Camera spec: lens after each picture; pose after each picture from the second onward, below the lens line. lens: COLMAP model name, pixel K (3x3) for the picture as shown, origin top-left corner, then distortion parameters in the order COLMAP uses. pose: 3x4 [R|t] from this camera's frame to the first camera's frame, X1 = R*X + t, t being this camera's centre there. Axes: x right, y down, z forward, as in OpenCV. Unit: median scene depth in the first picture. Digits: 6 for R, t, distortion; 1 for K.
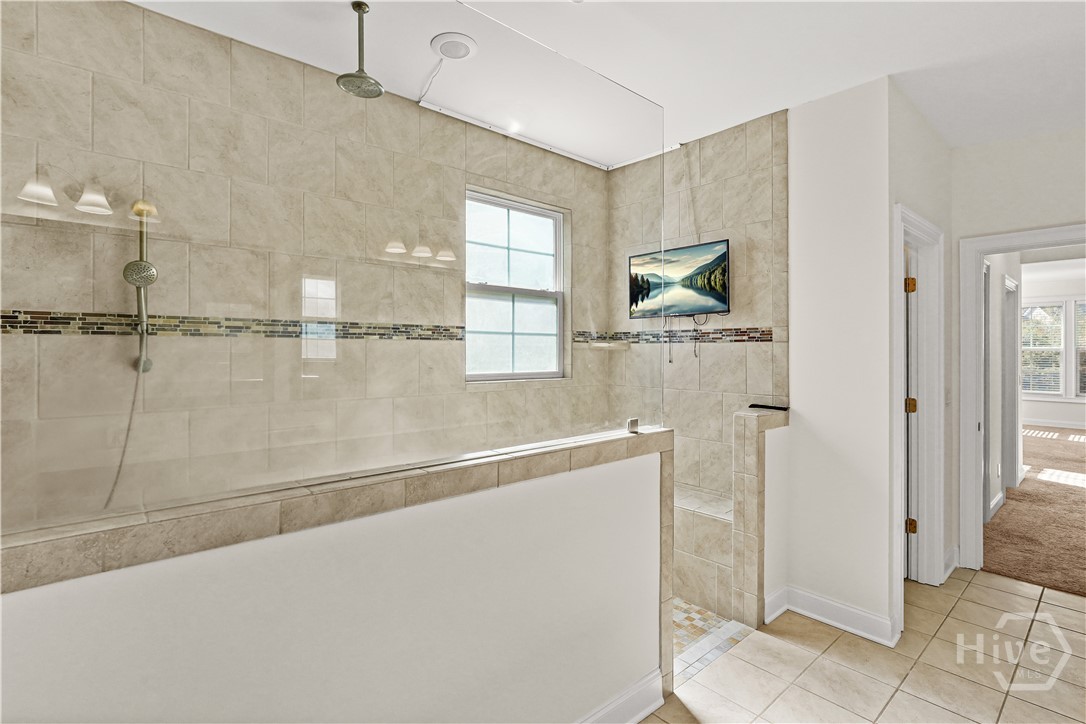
lens RADIAL K [[491.4, 0, 538.7], [0, 491.4, 353.7], [0, 0, 1]] dist [0.000193, -0.000029]
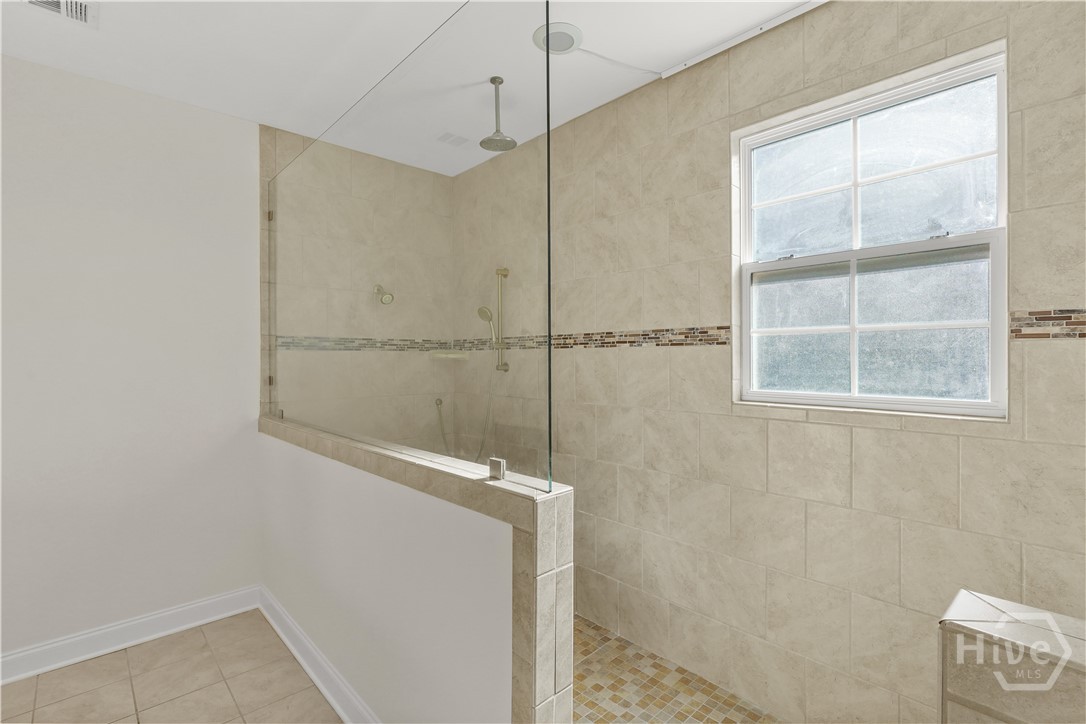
lens RADIAL K [[491.4, 0, 537.9], [0, 491.4, 361.3], [0, 0, 1]] dist [0.000193, -0.000029]
pose [[0.070987, 0.003963, -0.997469, 0.614506], [-0.005340, 0.999979, 0.003593, -0.003058], [0.997463, 0.005071, 0.071006, 0.710780]]
